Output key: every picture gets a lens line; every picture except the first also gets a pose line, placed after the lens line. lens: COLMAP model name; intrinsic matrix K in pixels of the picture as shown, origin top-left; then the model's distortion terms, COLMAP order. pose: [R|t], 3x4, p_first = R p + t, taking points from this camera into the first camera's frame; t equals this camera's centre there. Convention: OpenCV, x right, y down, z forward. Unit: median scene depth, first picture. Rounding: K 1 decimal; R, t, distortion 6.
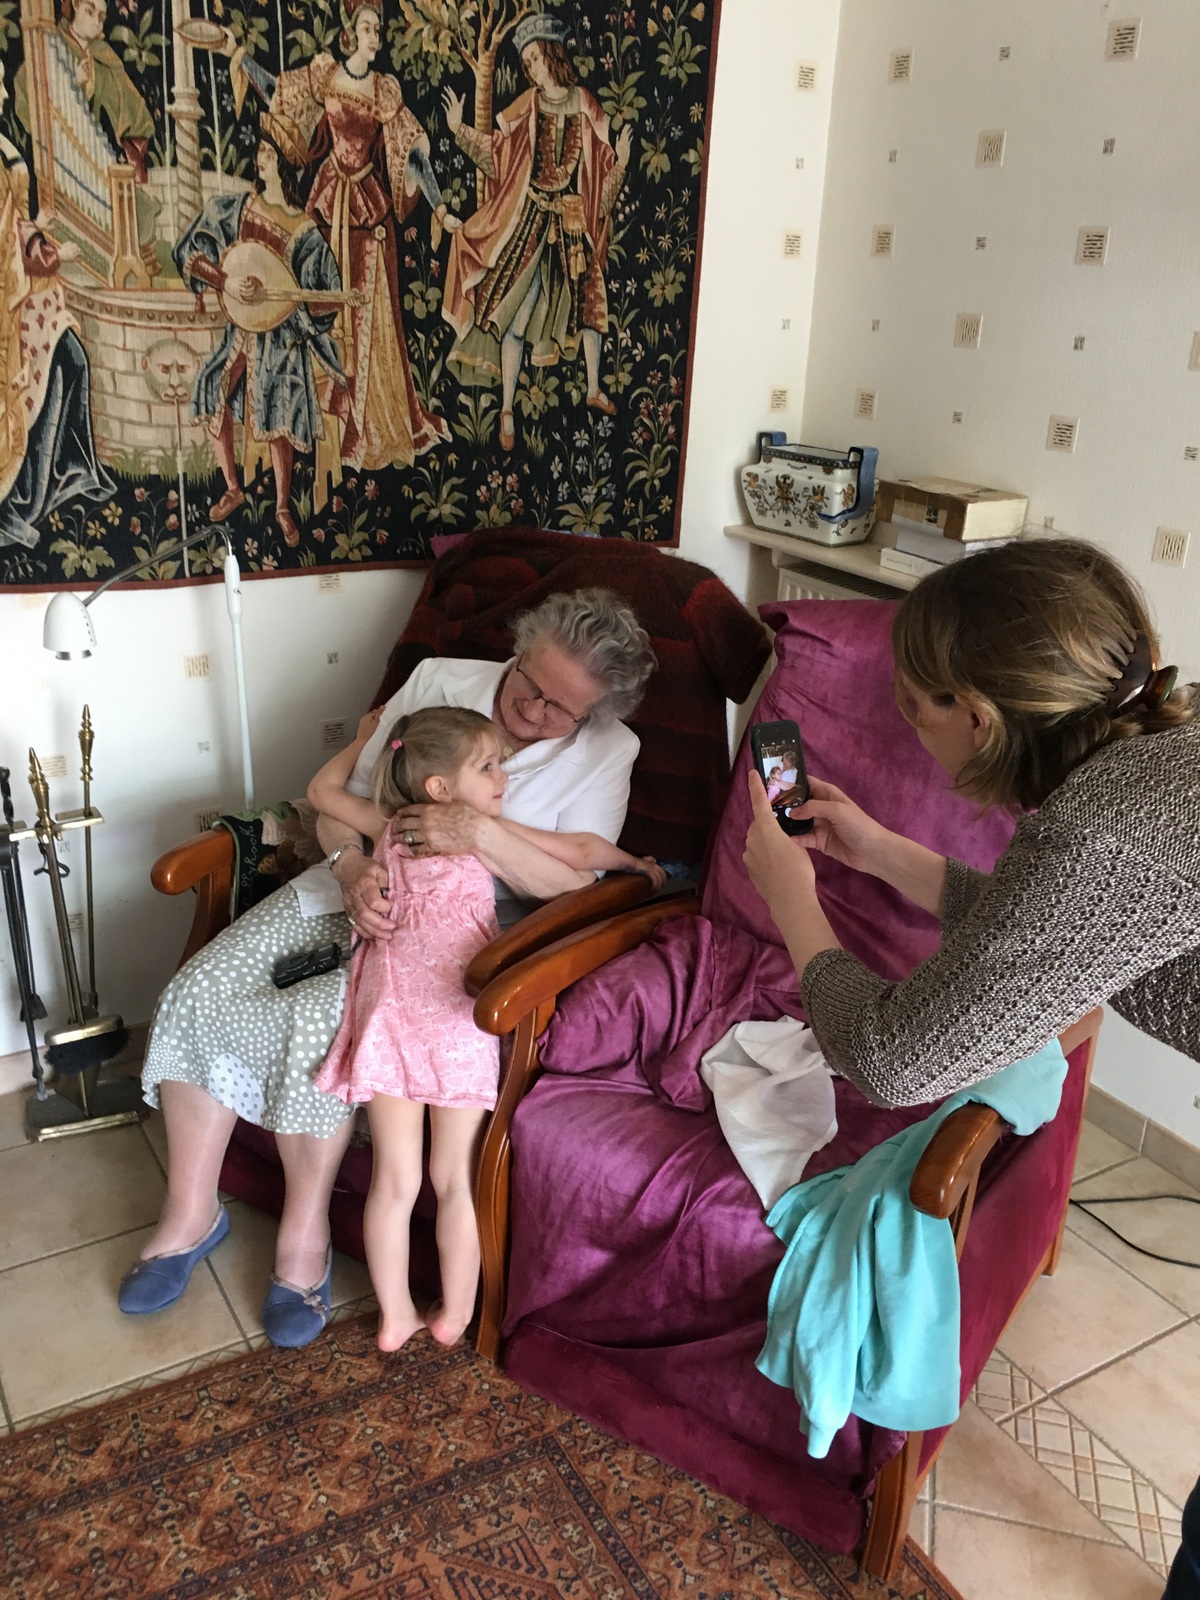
lens RADIAL K [[1365.7, 0, 600.0], [0, 1365.7, 800.0], [0, 0, 1]] dist [0.051313, -0.007396]
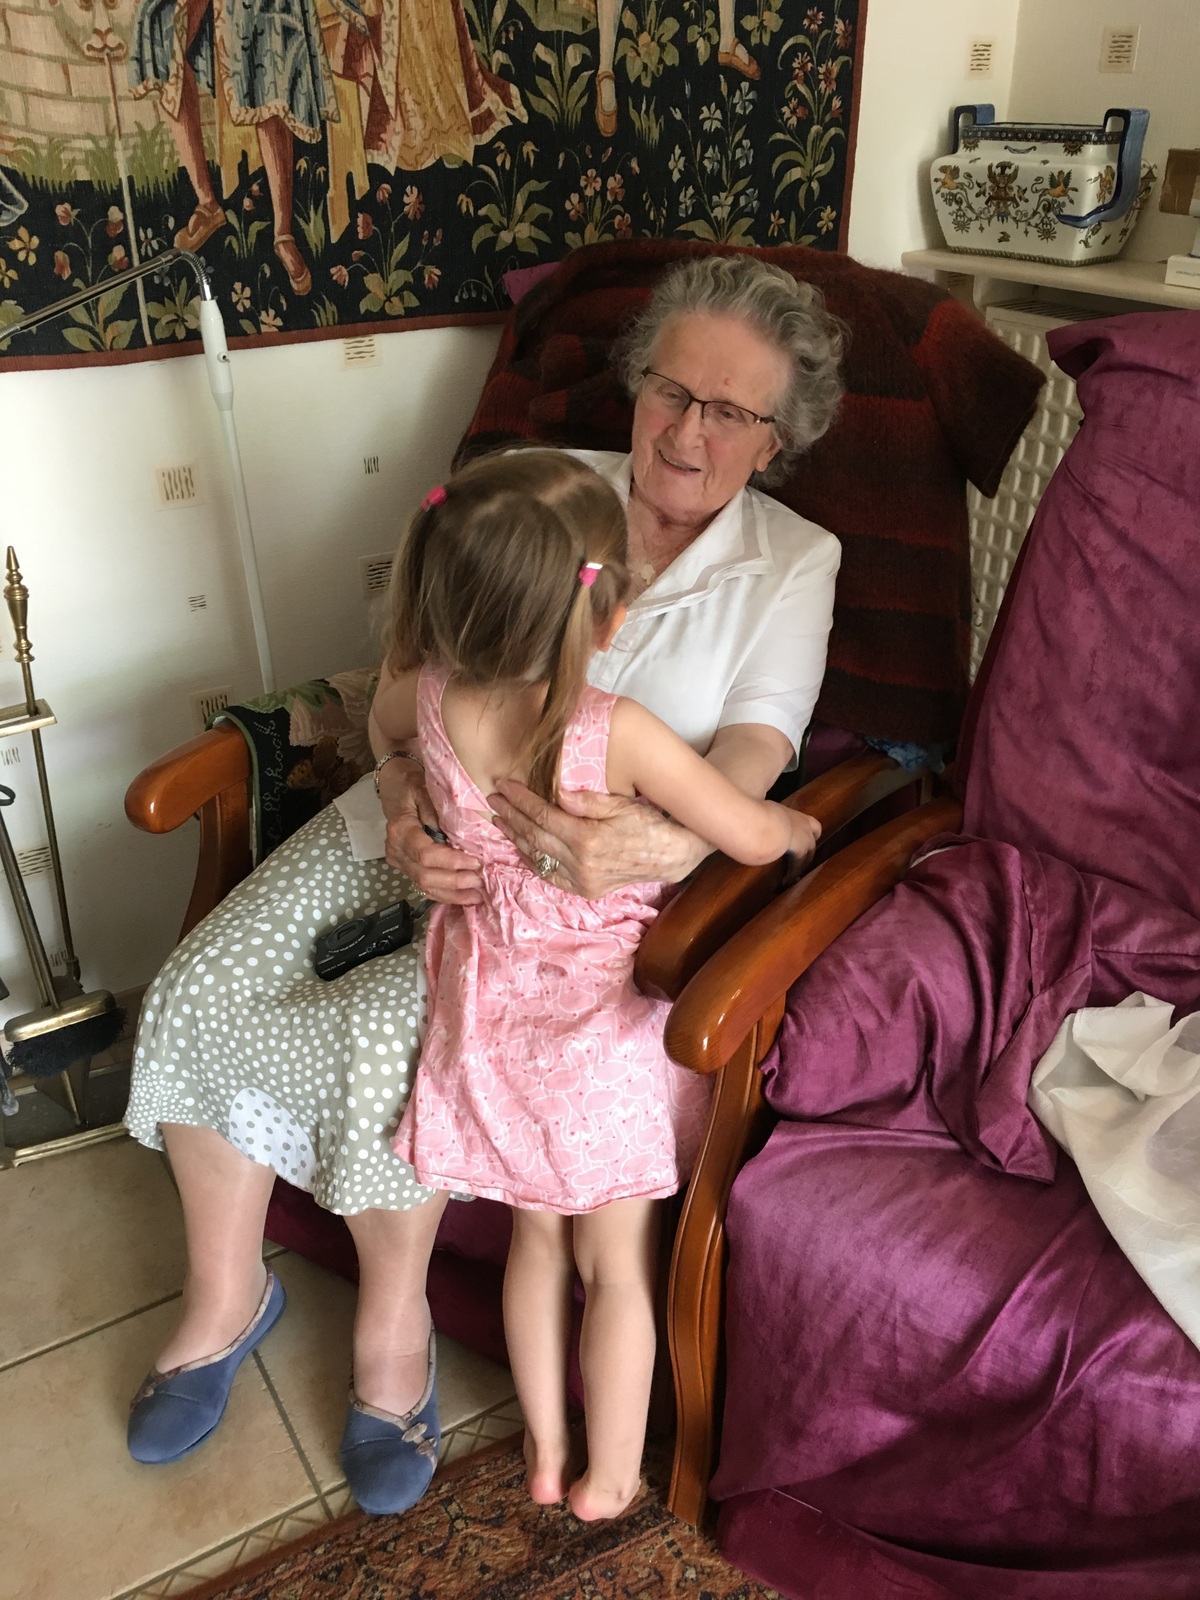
lens RADIAL K [[1380.5, 0, 600.0], [0, 1380.5, 800.0], [0, 0, 1]] dist [0.055637, -0.074734]
pose [[0.998618, -0.043706, -0.029176, -0.072173], [0.046839, 0.992011, 0.117137, -0.012688], [0.023824, -0.118342, 0.992687, 0.309097]]
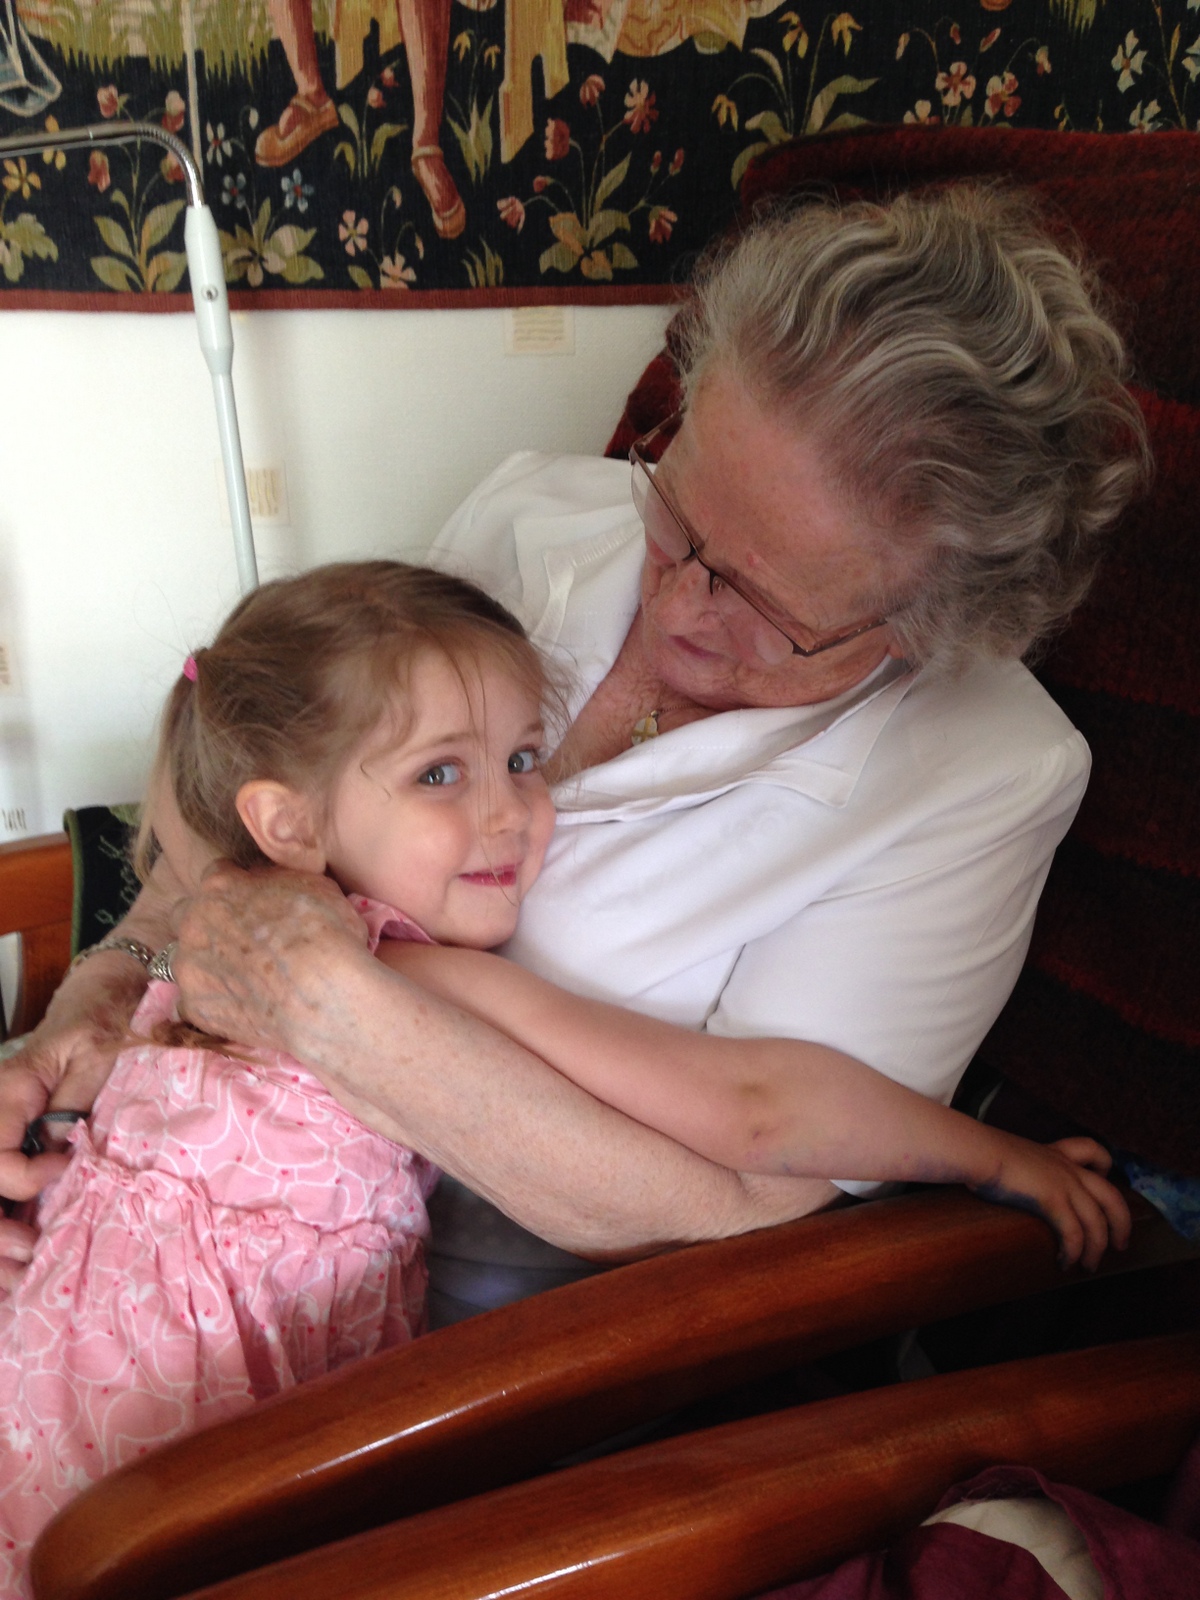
lens RADIAL K [[1475.0, 0, 576.0], [0, 1475.0, 797.8], [0, 0, 1]] dist [0.110312, -0.221136]
pose [[0.863352, 0.139860, -0.484833, 0.080129], [-0.132488, 0.989941, 0.049643, -0.032141], [0.486899, 0.021375, 0.873196, 0.614721]]
